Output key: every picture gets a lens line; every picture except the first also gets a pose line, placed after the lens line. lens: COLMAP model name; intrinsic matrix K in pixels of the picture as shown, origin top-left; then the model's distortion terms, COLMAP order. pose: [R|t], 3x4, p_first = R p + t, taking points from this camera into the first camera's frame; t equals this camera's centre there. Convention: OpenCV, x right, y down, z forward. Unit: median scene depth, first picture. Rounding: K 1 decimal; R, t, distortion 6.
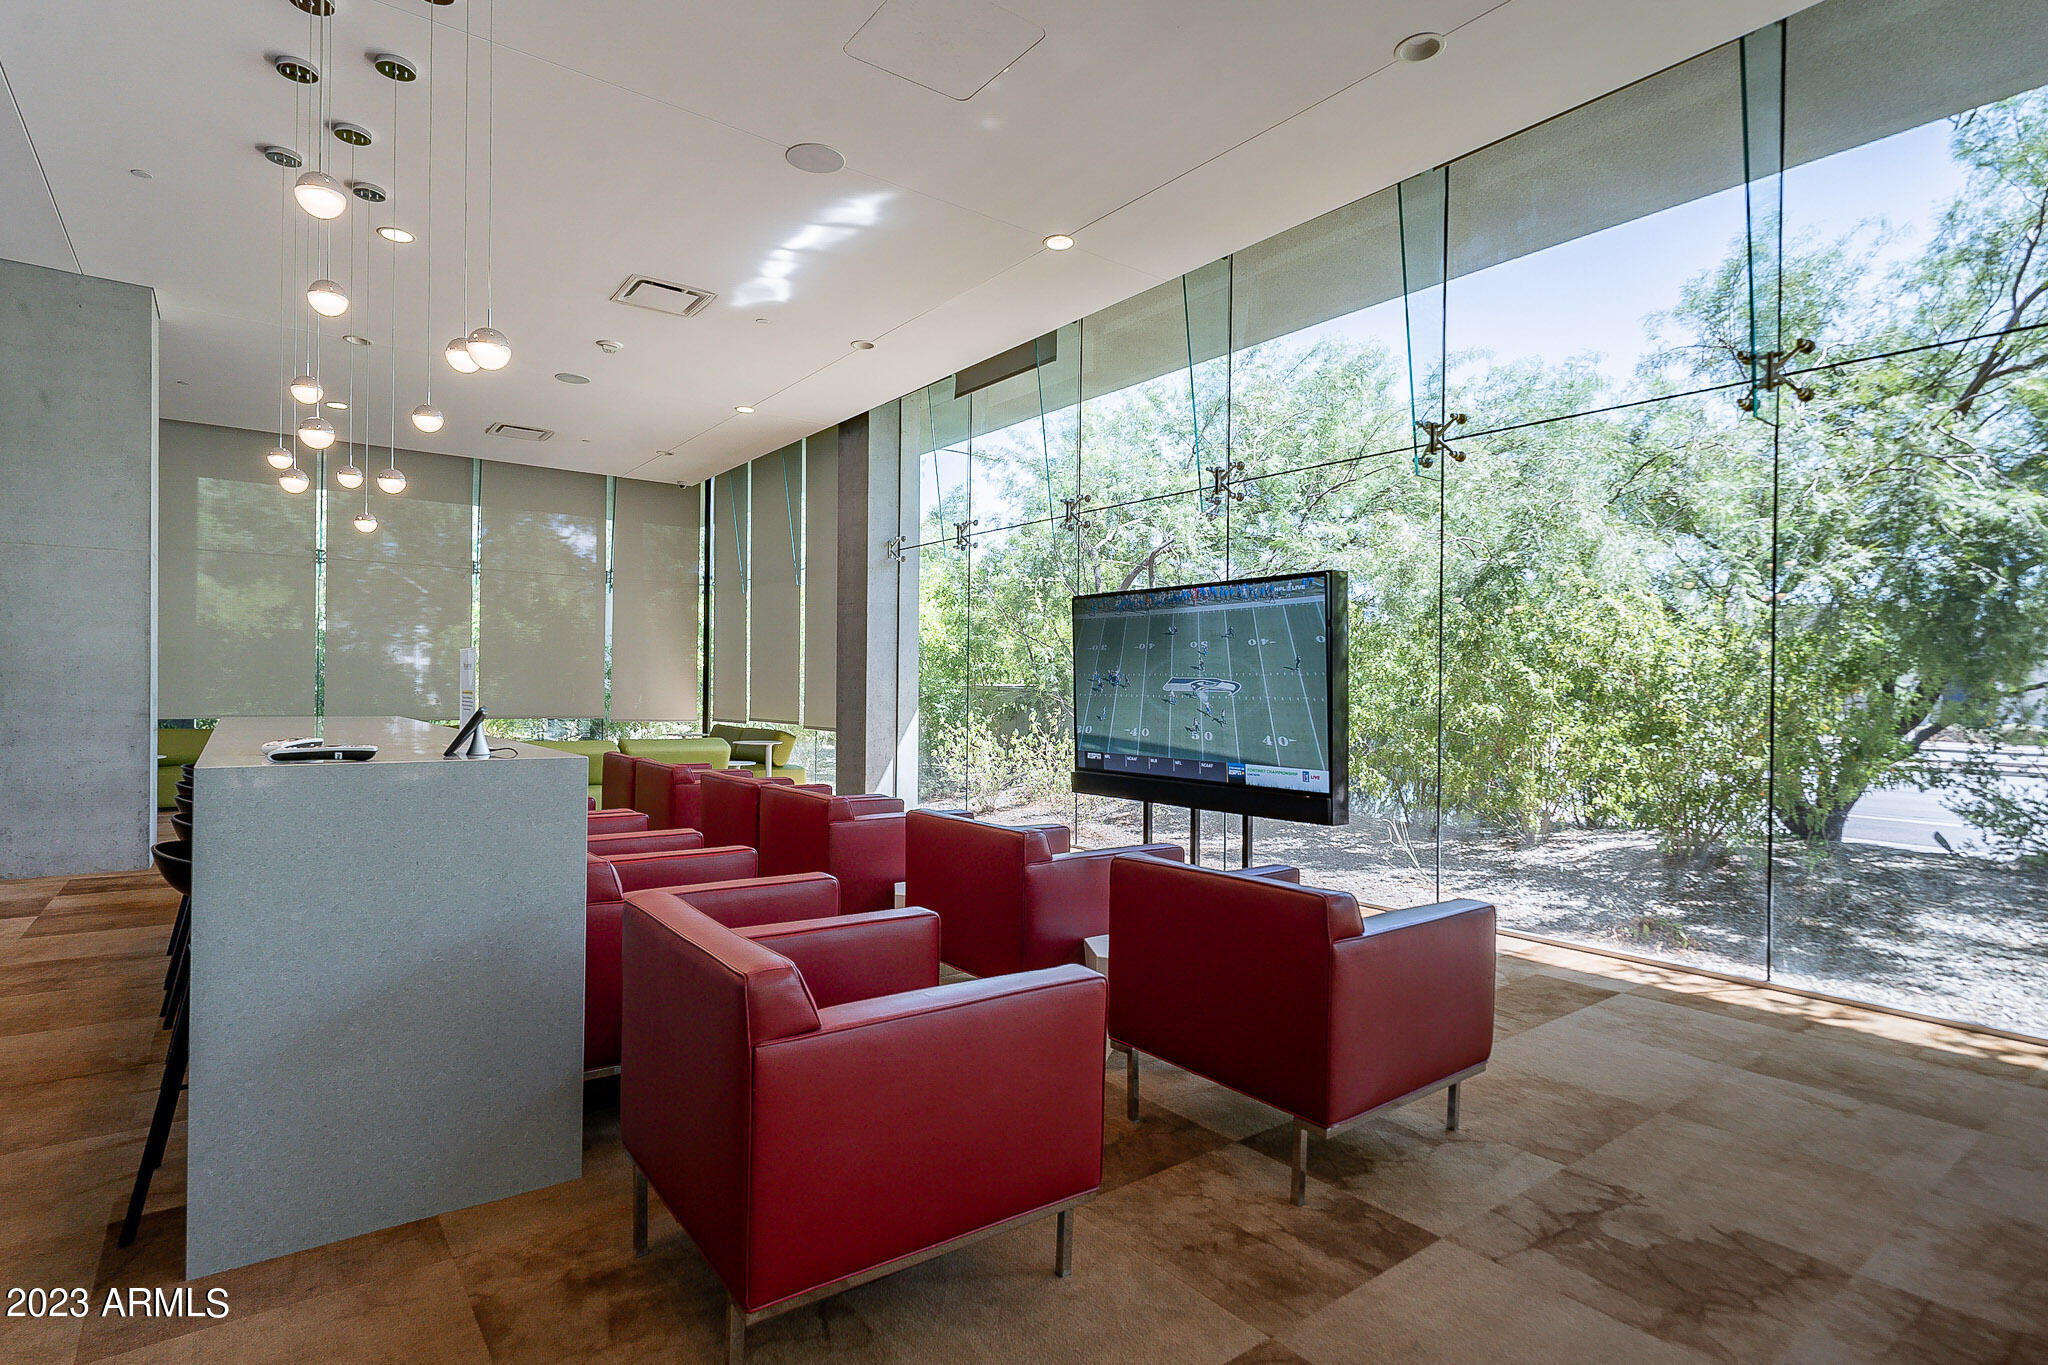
lens RADIAL K [[1042.0, 0, 1023.4], [0, 1042.0, 682.8], [0, 0, 1]] dist [-0.000091, -0.000002]
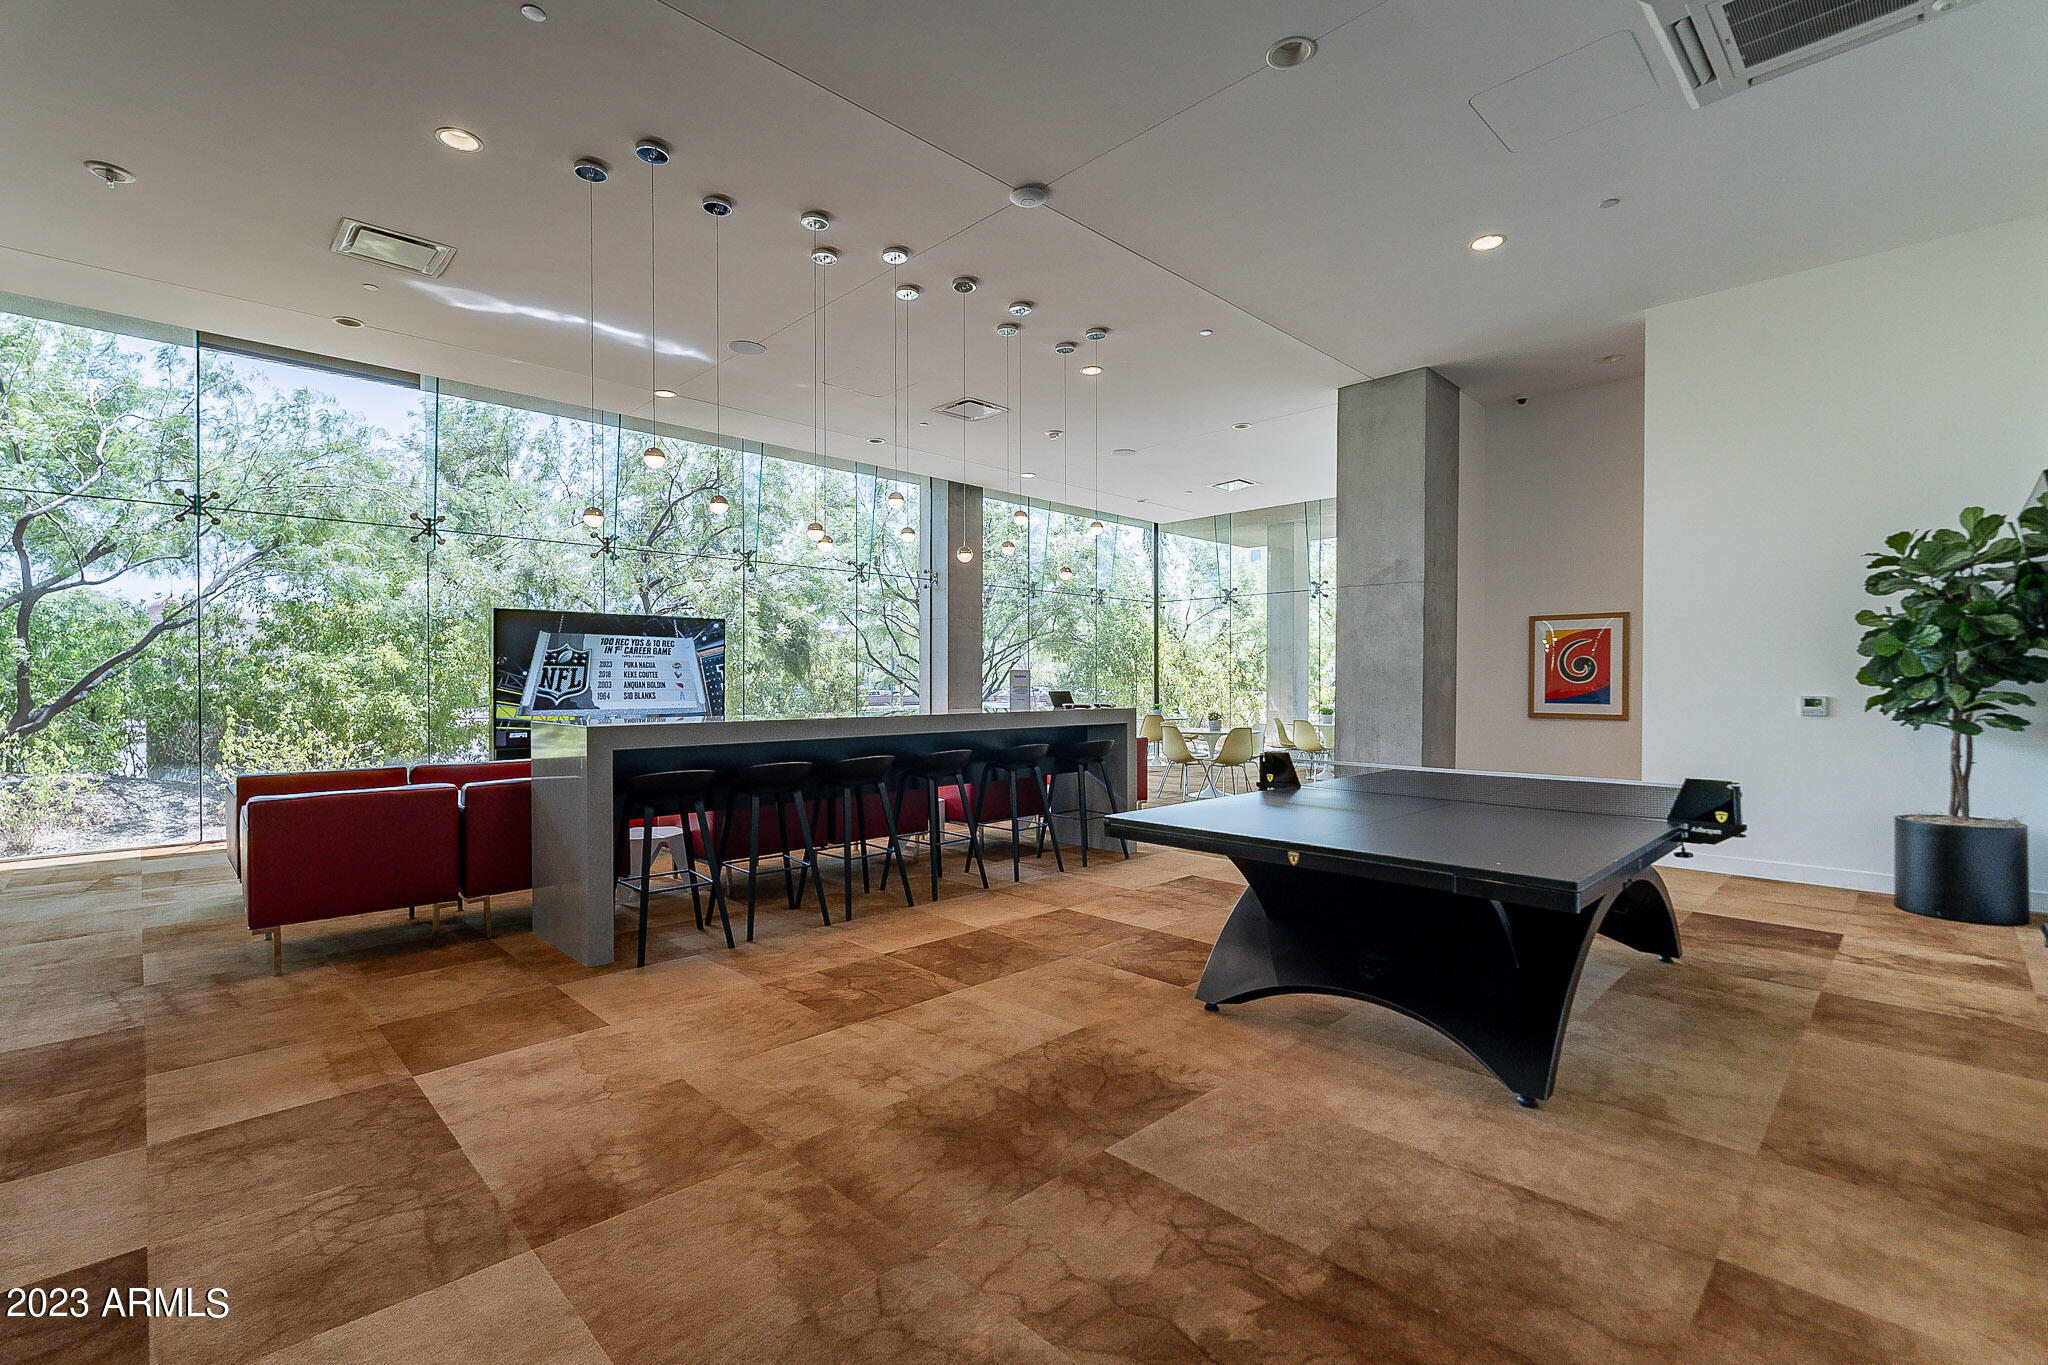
lens RADIAL K [[910.8, 0, 1022.8], [0, 910.8, 680.9], [0, 0, 1]] dist [0.000144, -0.000014]
pose [[-0.139090, -0.007693, 0.990250, -1.328246], [-0.002381, 0.999970, 0.007434, -0.007741], [-0.990277, -0.001323, -0.139104, 0.636693]]
